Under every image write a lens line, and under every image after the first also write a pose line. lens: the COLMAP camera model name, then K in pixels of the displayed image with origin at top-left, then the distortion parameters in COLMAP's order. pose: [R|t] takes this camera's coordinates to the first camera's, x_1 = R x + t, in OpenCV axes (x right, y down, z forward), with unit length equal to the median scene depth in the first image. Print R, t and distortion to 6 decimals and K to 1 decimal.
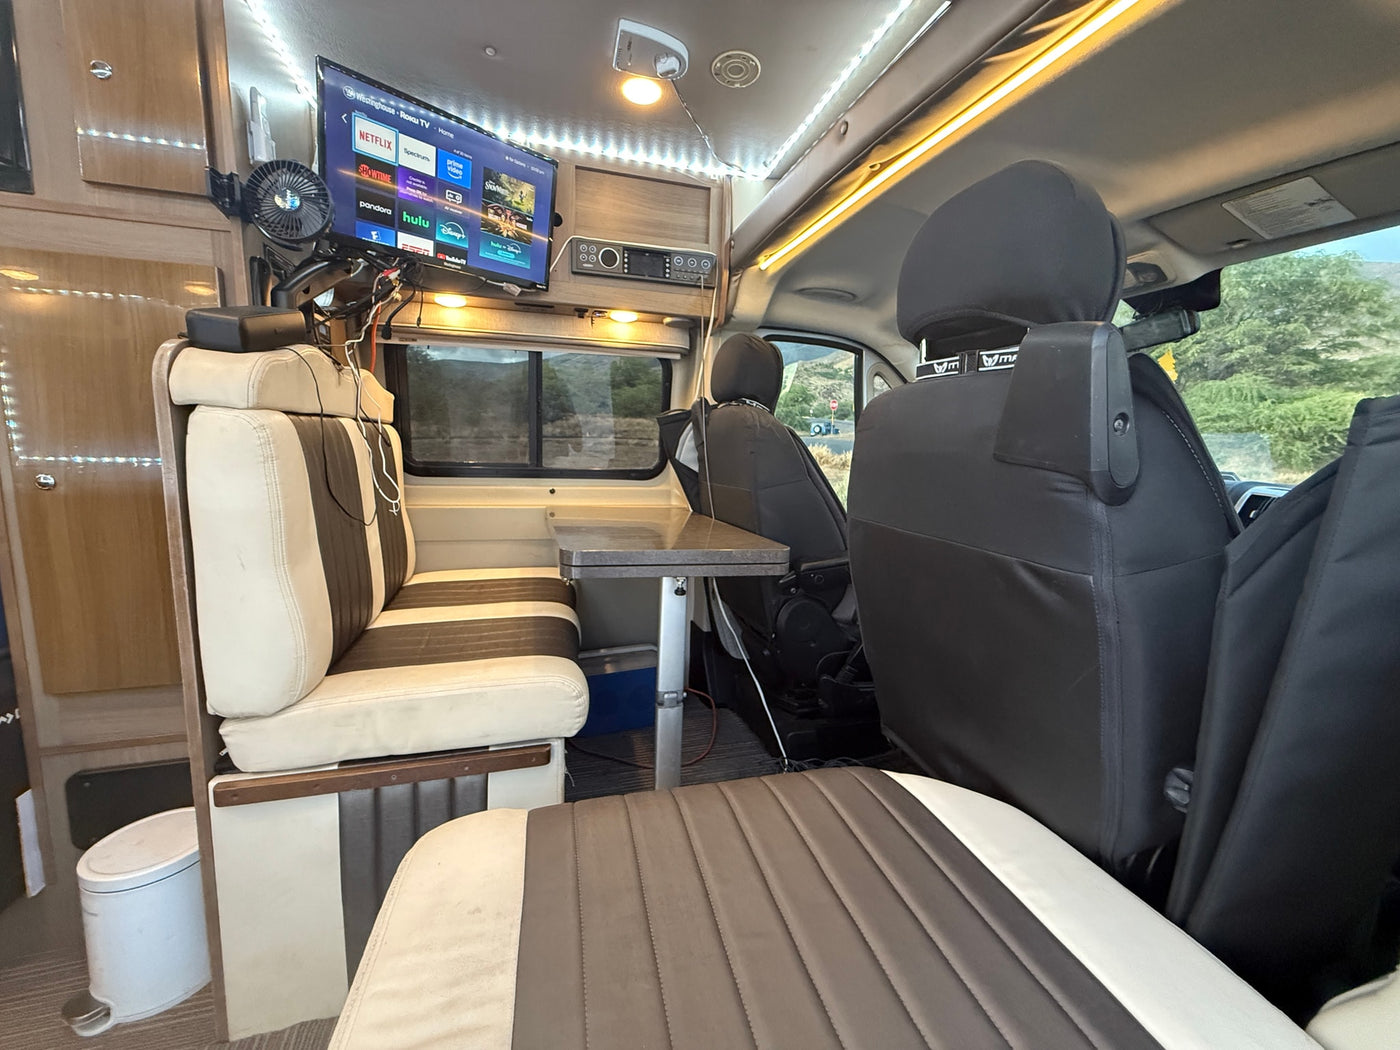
lens RADIAL K [[560.0, 0, 700.0], [0, 560.0, 525.0], [0, 0, 1]] dist [0.000406, -0.000127]
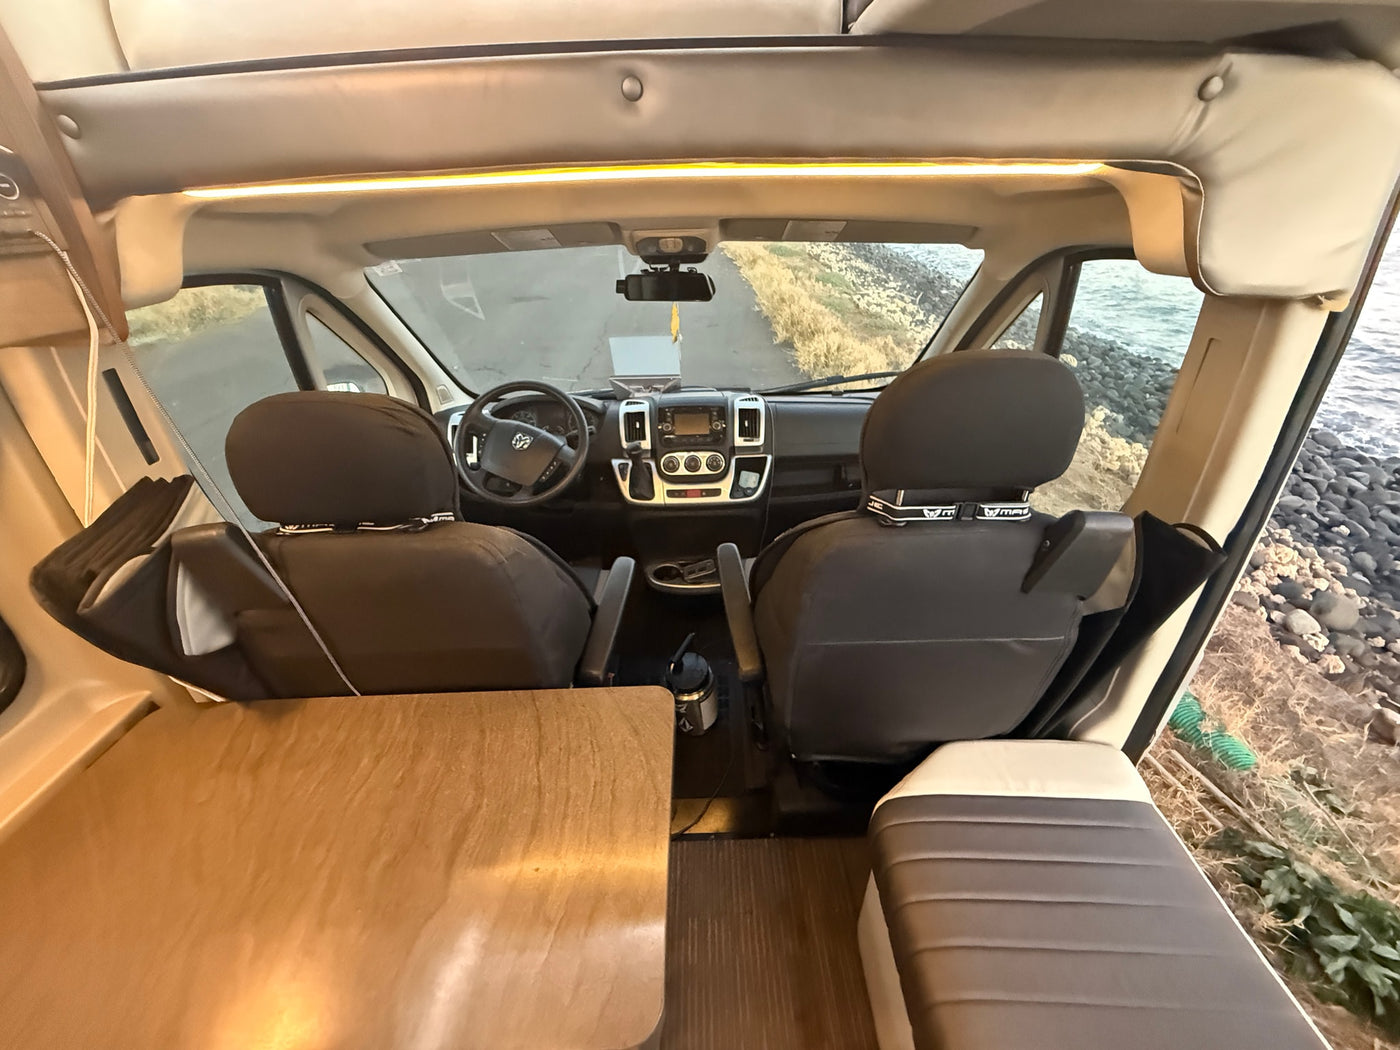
lens RADIAL K [[560.0, 0, 700.0], [0, 560.0, 525.0], [0, 0, 1]] dist [0.000406, -0.000127]
pose [[0.283378, -0.506001, 0.814653, -0.280574], [0.169445, 0.862528, 0.476795, -0.415659], [-0.943920, 0.002926, 0.330161, 0.526904]]
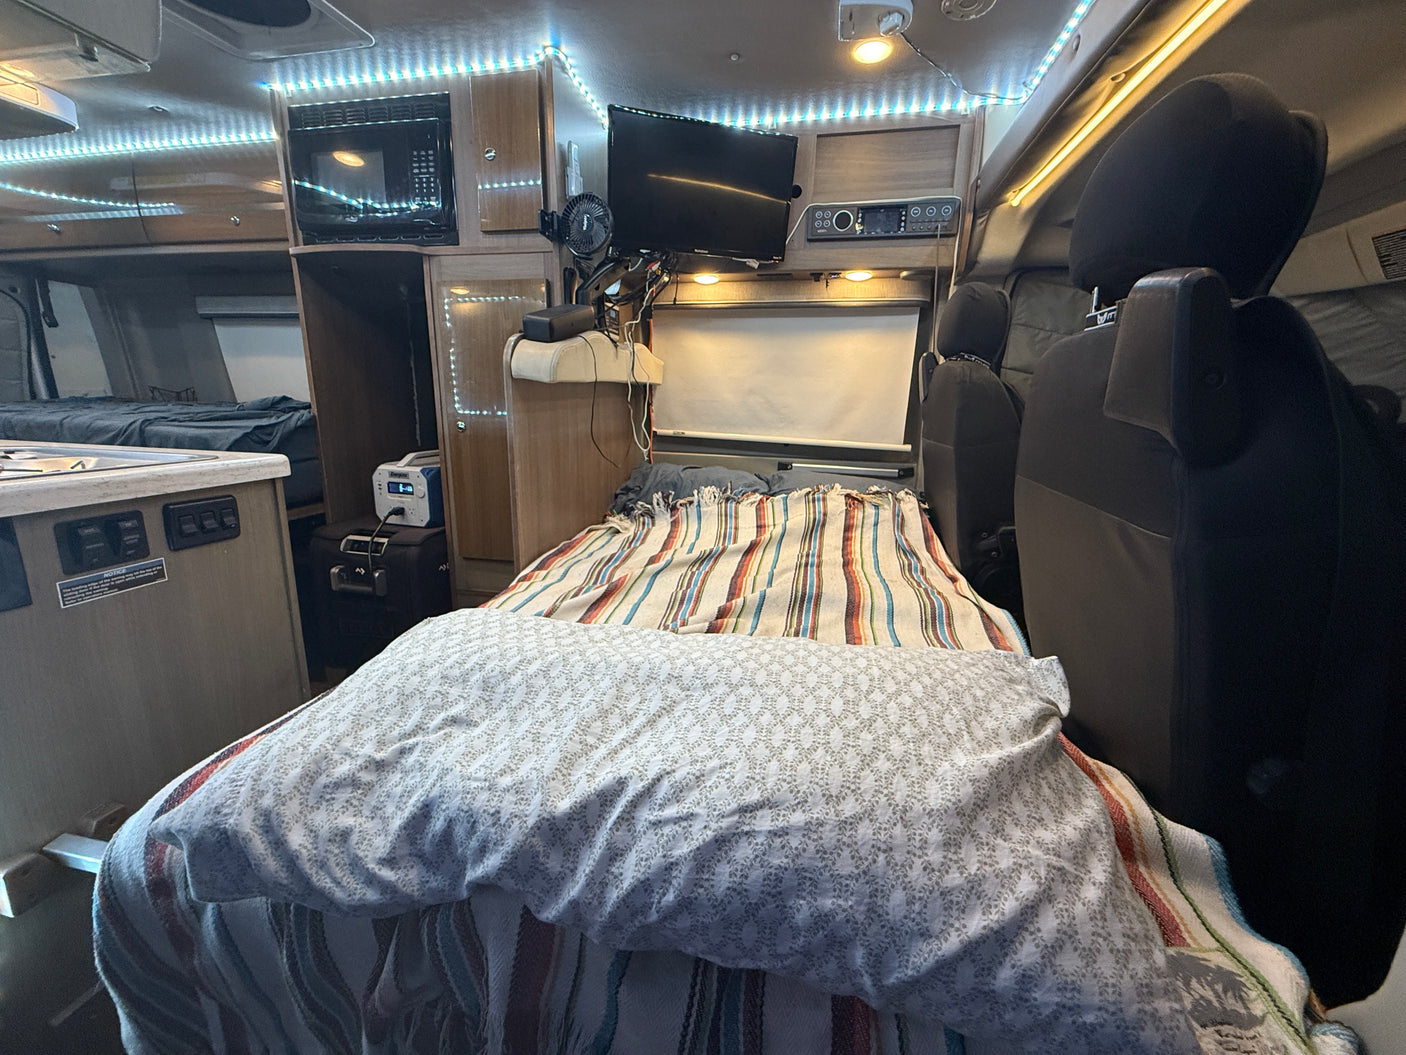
lens RADIAL K [[562.4, 0, 703.0], [0, 562.4, 527.5], [0, 0, 1]] dist [0.000406, -0.000127]
pose [[0.879020, 0.100515, -0.466070, 0.157726], [-0.063266, 0.993471, 0.094935, 0.009670], [0.472569, -0.053963, 0.879640, -0.079718]]
